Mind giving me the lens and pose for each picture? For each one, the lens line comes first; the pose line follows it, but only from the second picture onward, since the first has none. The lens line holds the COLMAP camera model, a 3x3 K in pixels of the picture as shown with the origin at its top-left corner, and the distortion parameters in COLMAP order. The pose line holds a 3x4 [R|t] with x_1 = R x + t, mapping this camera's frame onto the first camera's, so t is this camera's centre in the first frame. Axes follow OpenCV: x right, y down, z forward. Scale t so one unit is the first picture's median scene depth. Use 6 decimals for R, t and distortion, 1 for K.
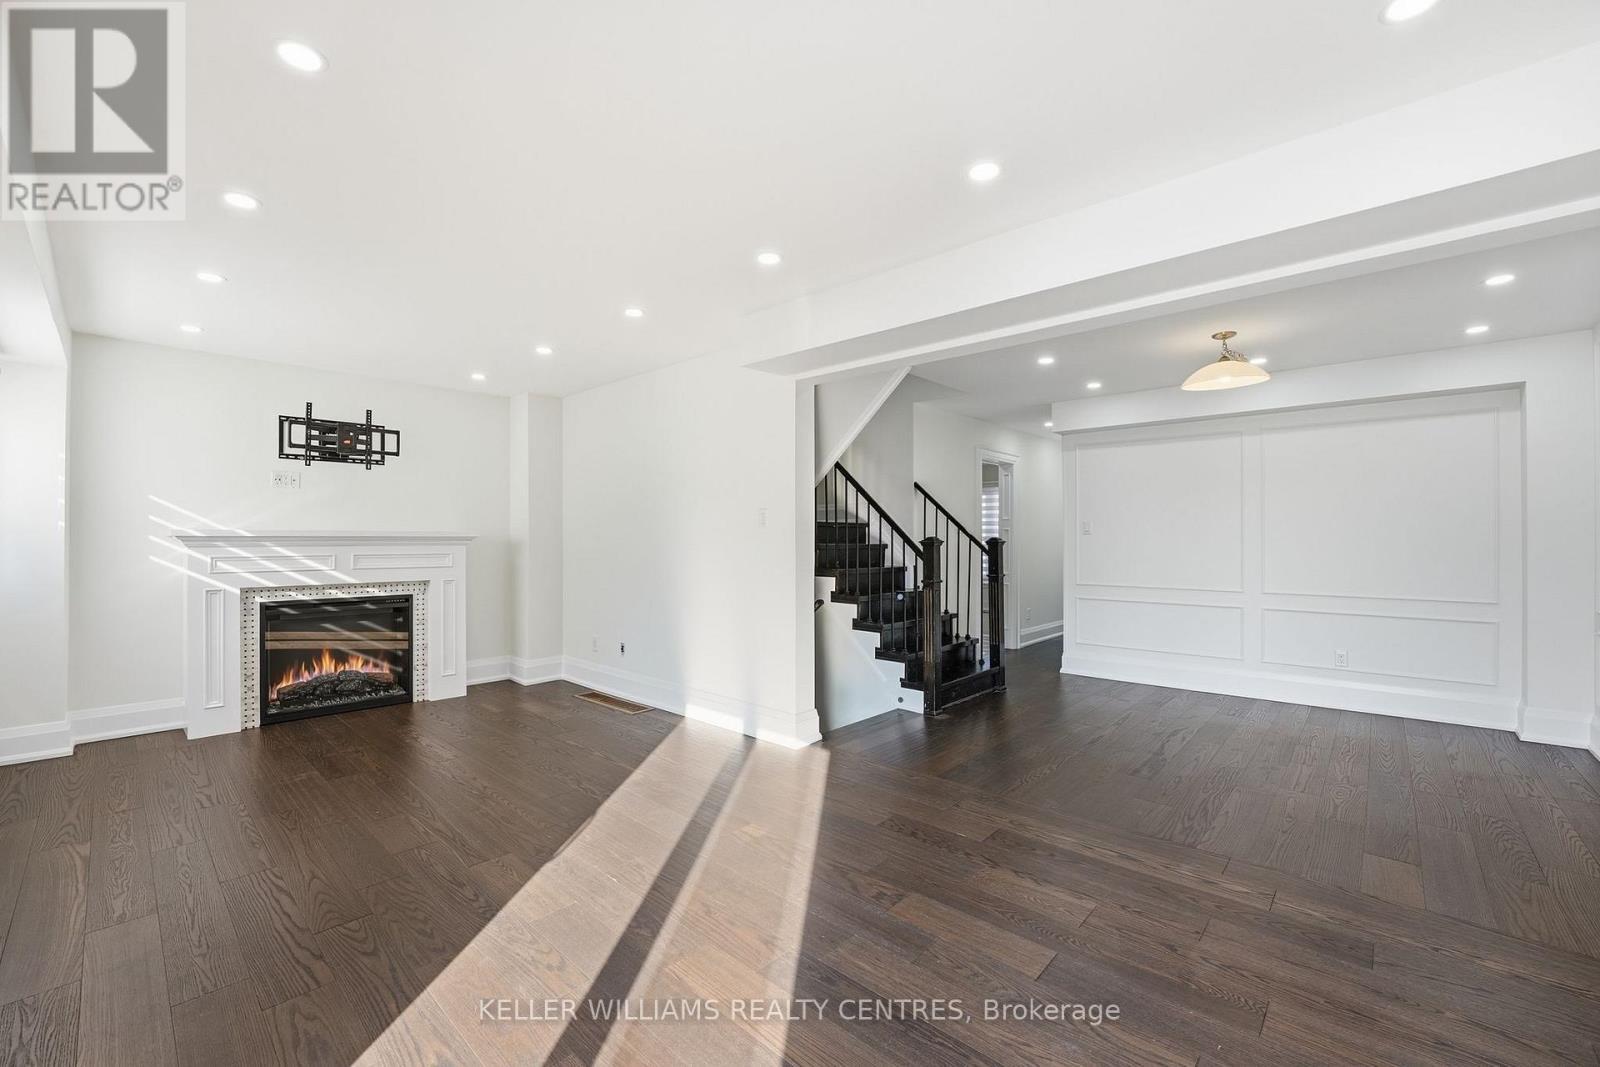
lens RADIAL K [[654.8, 0, 781.0], [0, 654.8, 540.6], [0, 0, 1]] dist [-0.019603, -0.000020]
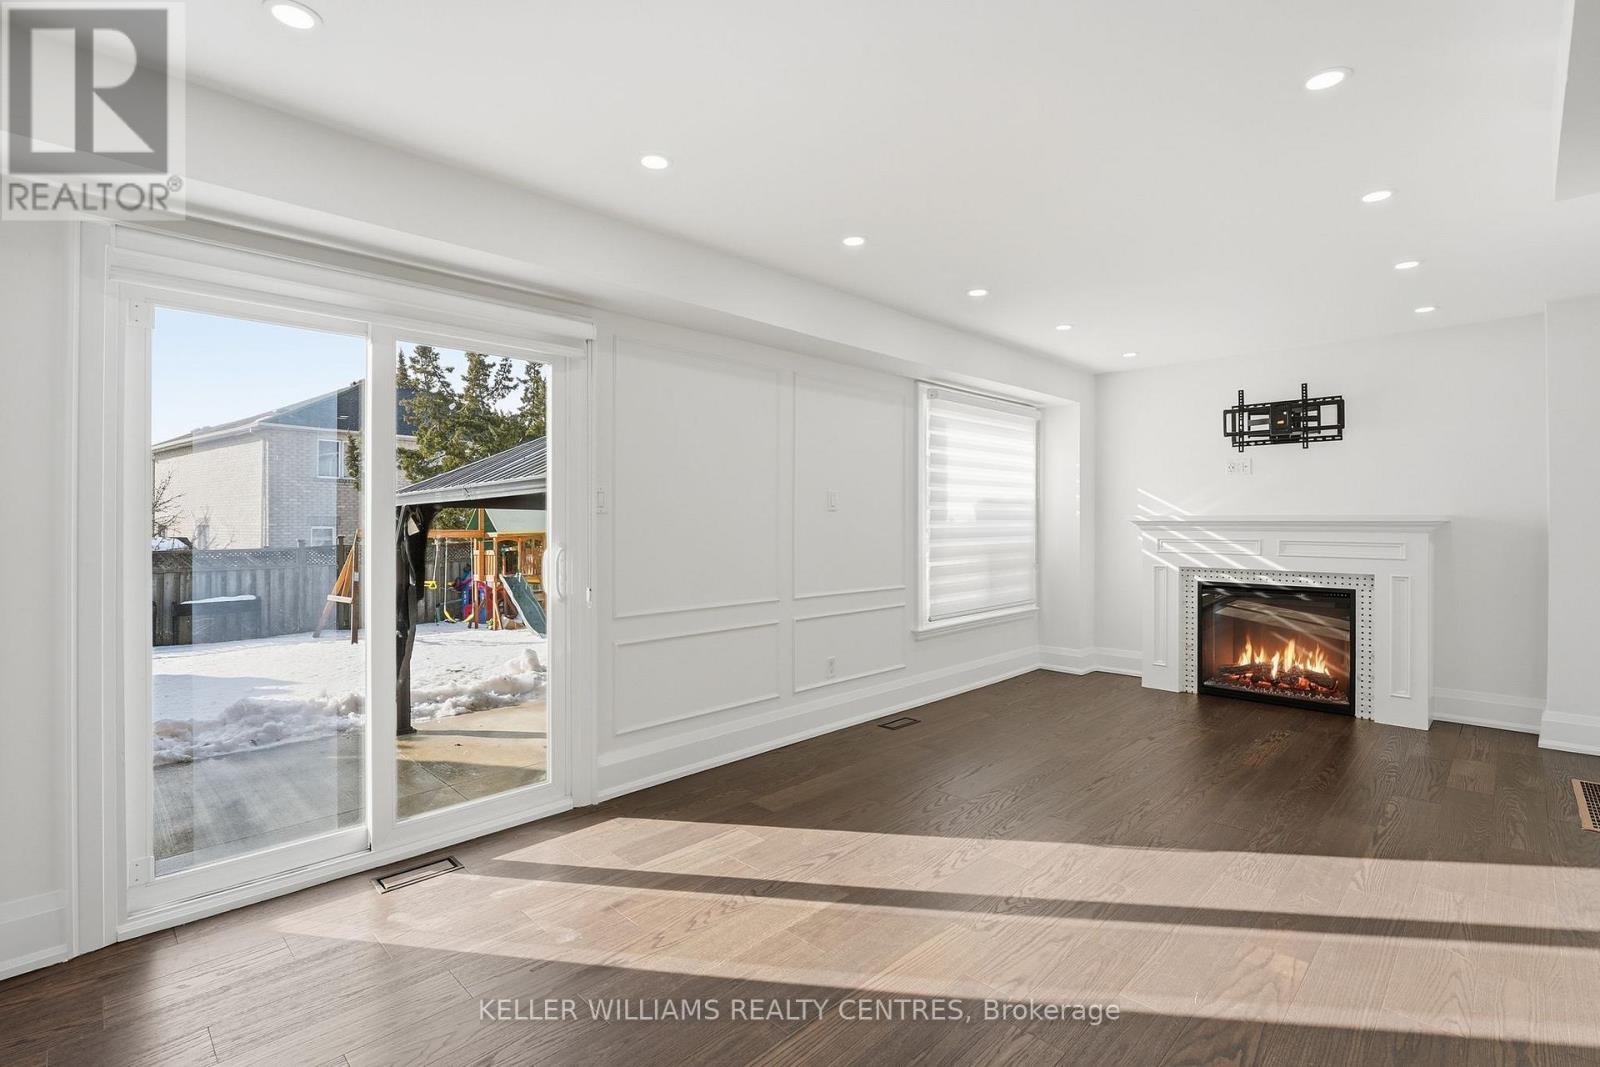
lens RADIAL K [[735.0, 0, 800.6], [0, 735.0, 525.1], [0, 0, 1]] dist [-0.000602, -0.000053]
pose [[-0.010111, 0.003334, -0.999943, 0.422331], [-0.005813, 0.999977, 0.003393, -0.000452], [0.999932, 0.005847, -0.010091, 0.307357]]
